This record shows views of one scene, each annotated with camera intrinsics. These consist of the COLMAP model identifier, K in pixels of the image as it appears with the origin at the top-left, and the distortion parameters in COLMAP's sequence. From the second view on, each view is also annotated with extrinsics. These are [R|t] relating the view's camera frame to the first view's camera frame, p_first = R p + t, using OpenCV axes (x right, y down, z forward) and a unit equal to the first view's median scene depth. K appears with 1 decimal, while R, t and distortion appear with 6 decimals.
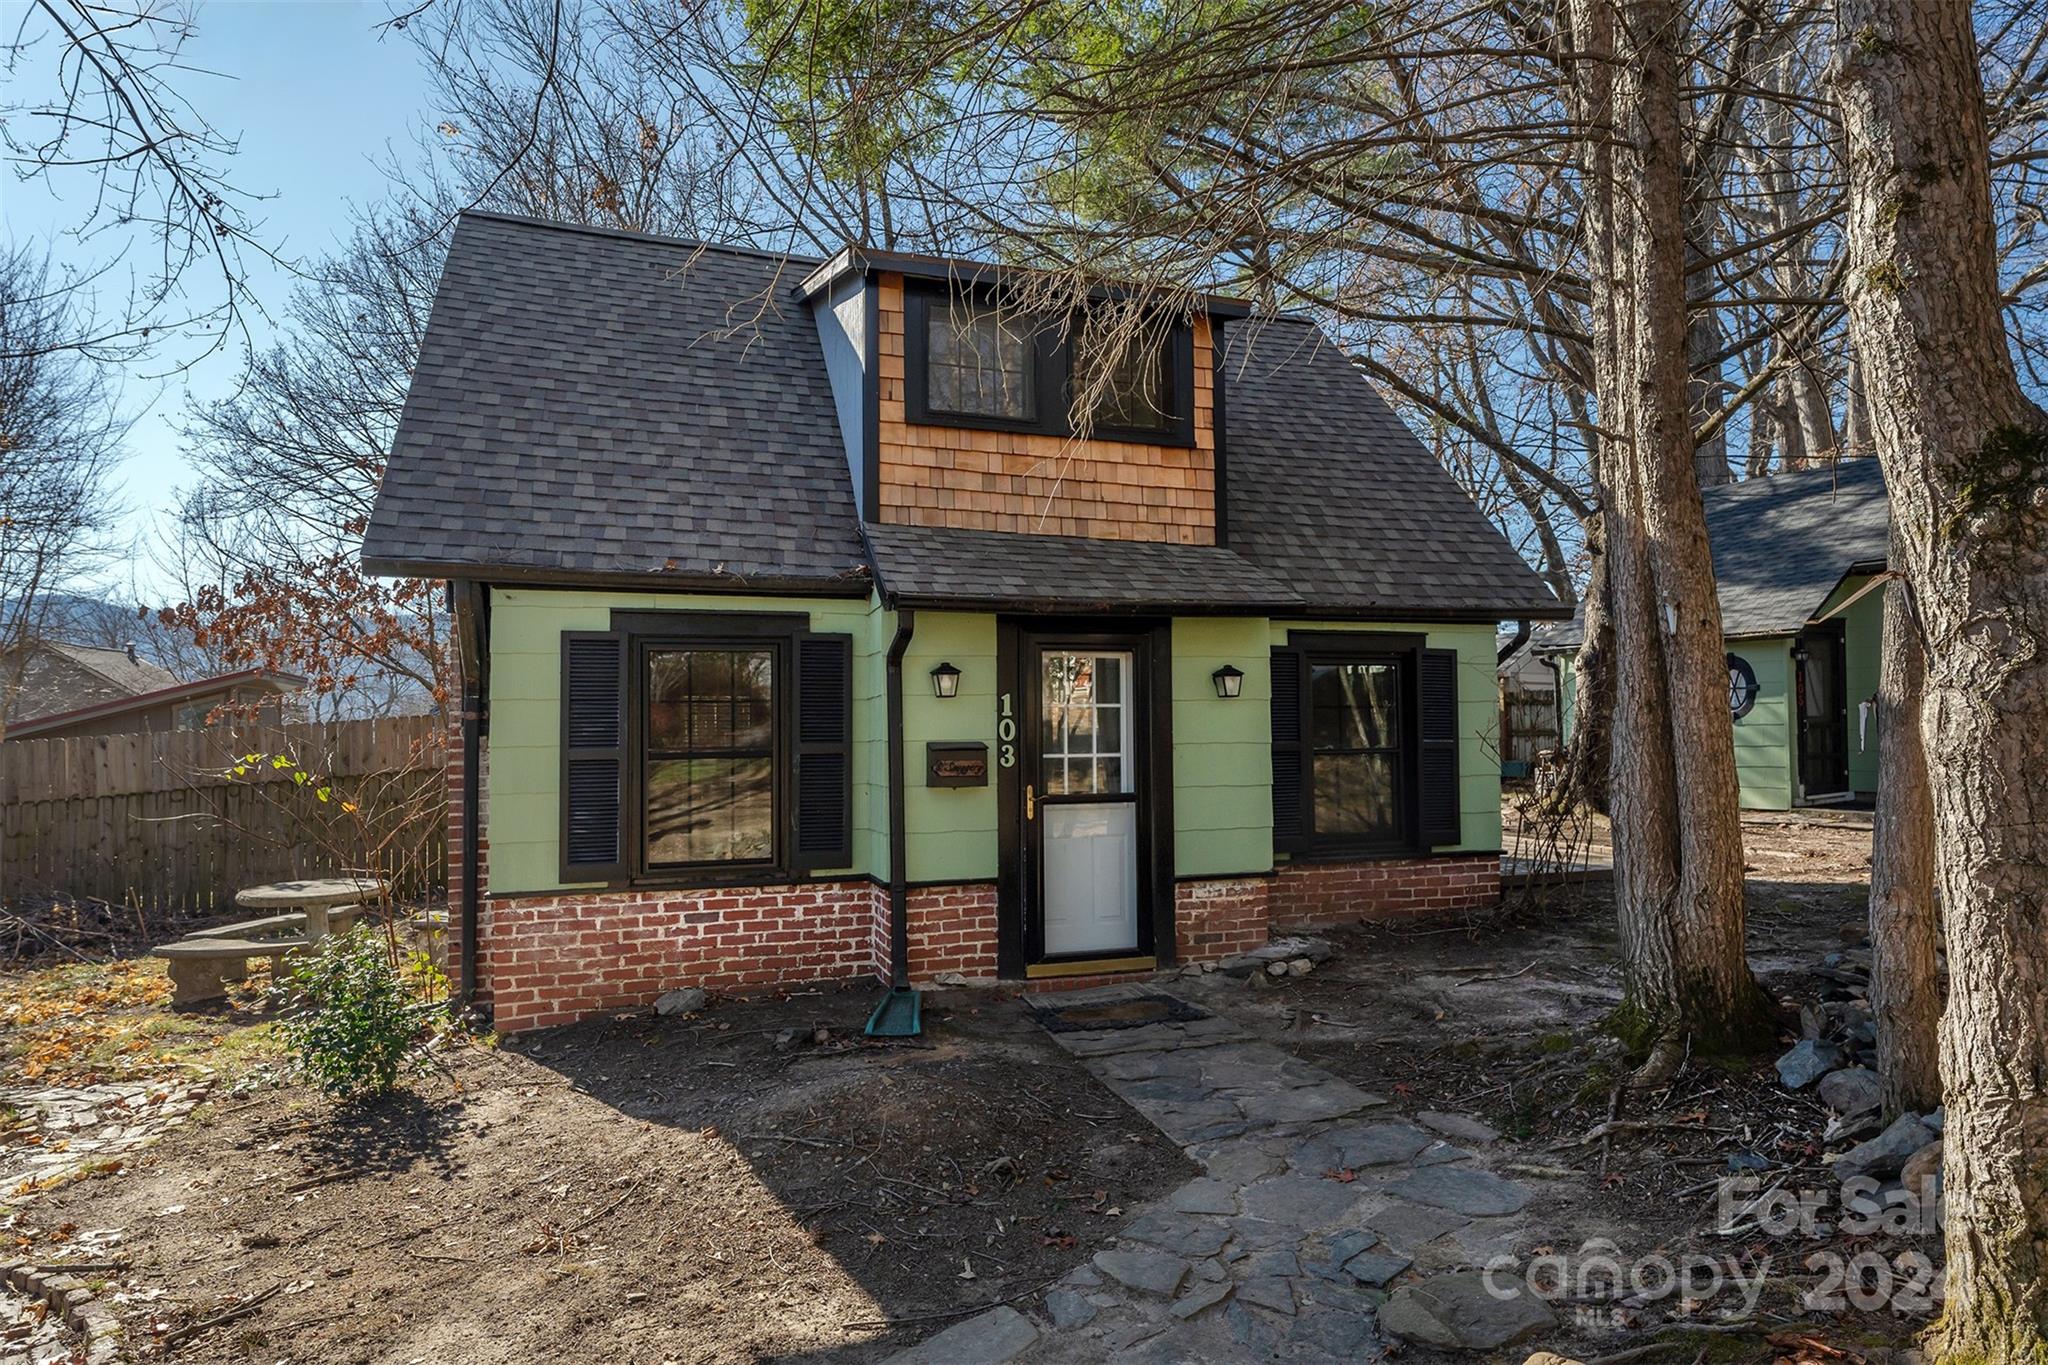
lens RADIAL K [[1137.4, 0, 1022.9], [0, 1137.4, 677.7], [0, 0, 1]] dist [-0.003737, 0.001133]
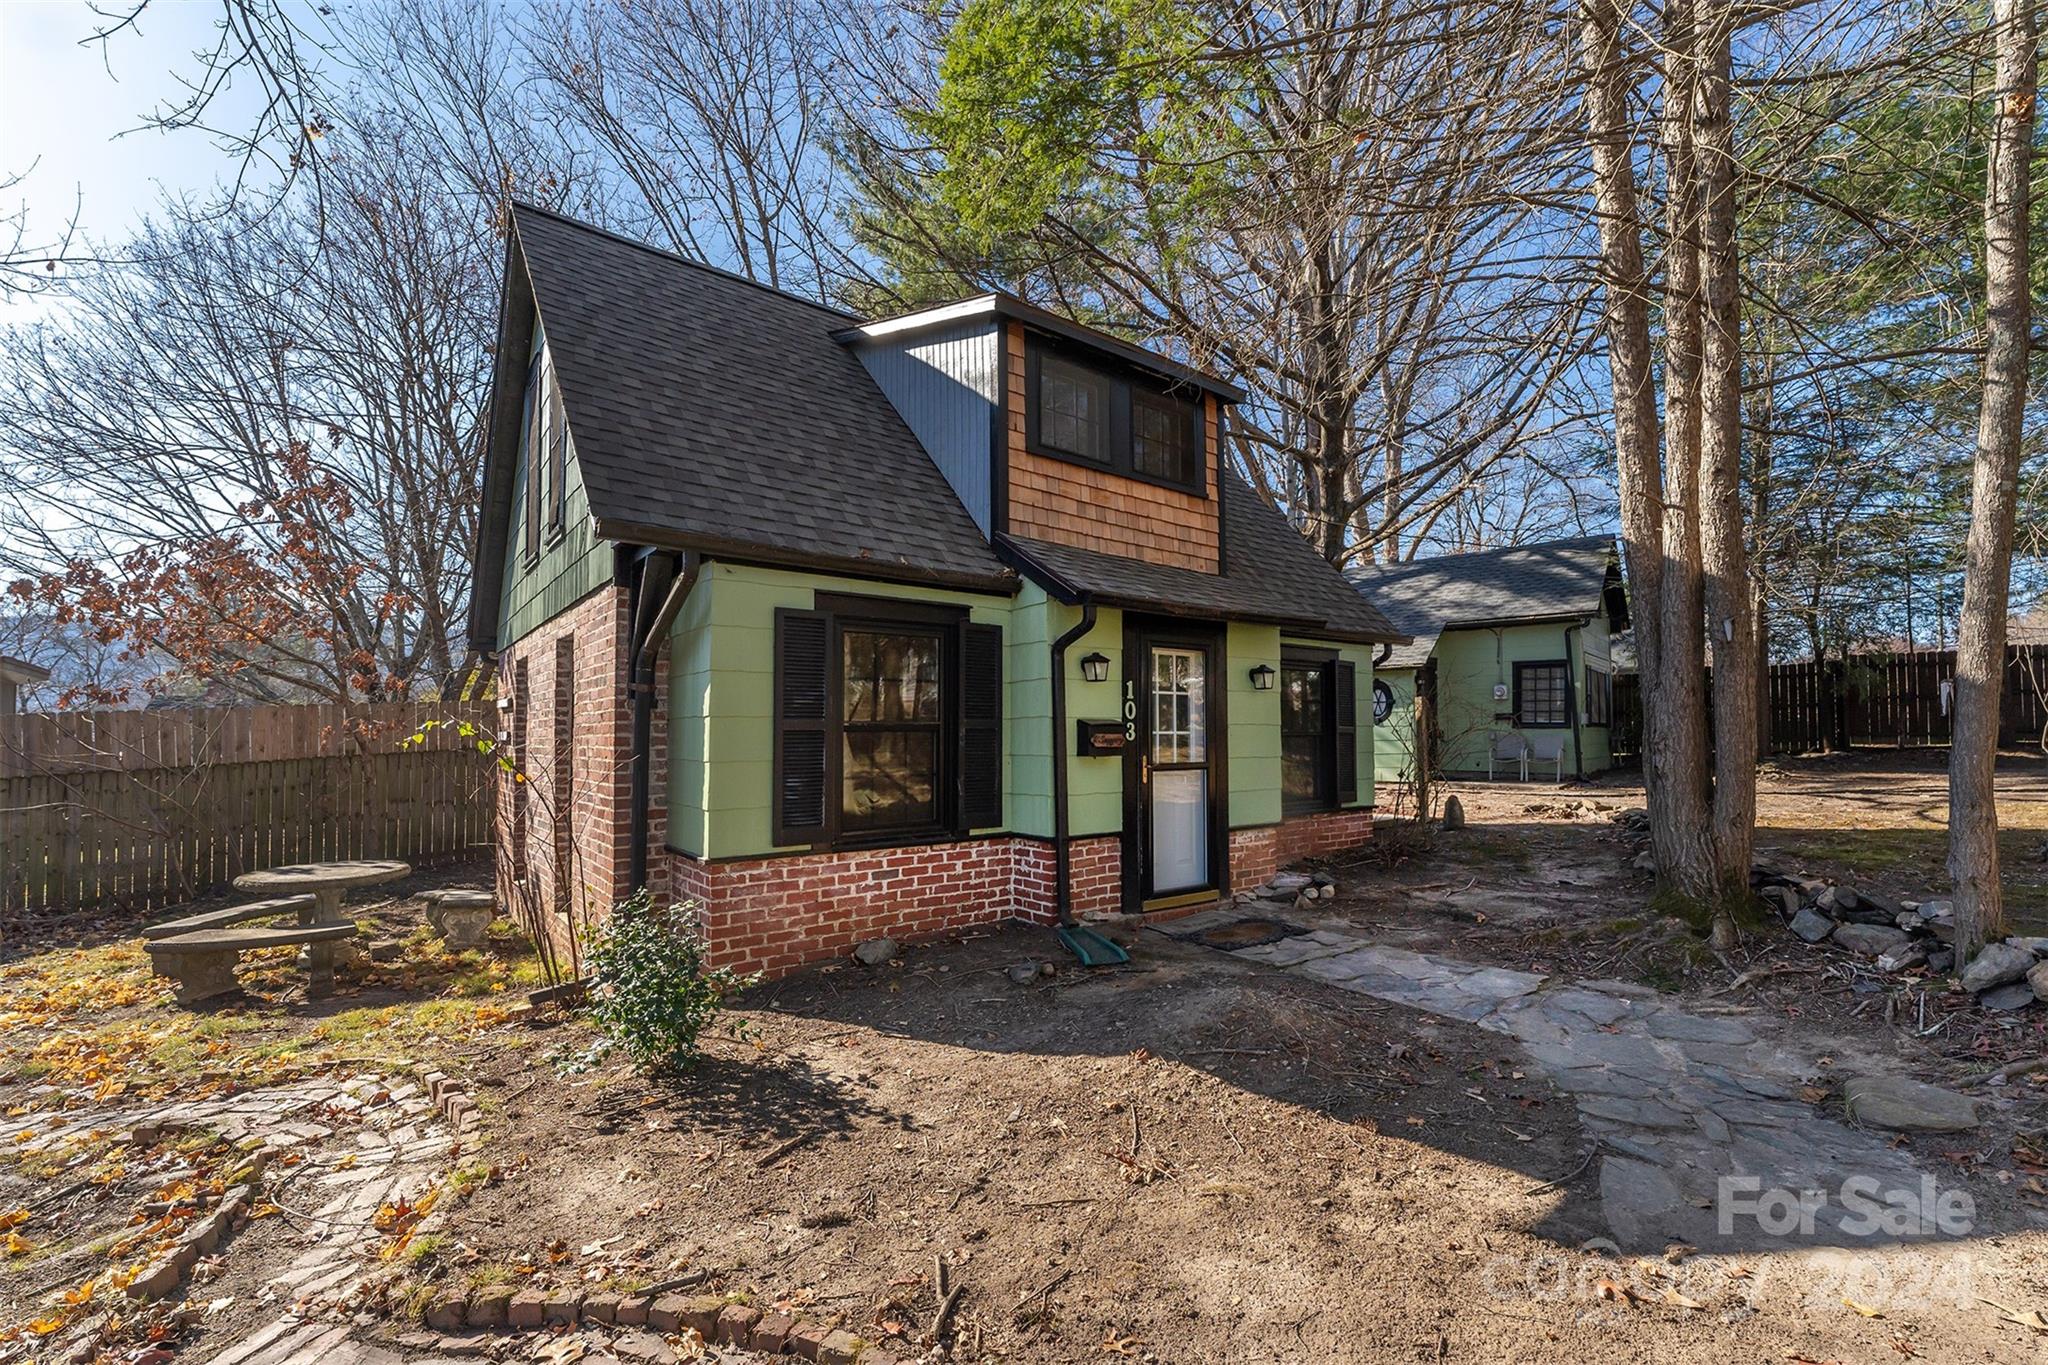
lens RADIAL K [[864.8, 0, 1024.9], [0, 864.8, 701.6], [0, 0, 1]] dist [-0.005092, -0.000389]
pose [[0.944391, 0.019843, 0.328226, -0.436082], [-0.021479, 0.999768, 0.001359, 0.038905], [-0.328123, -0.008334, 0.944598, 0.162528]]
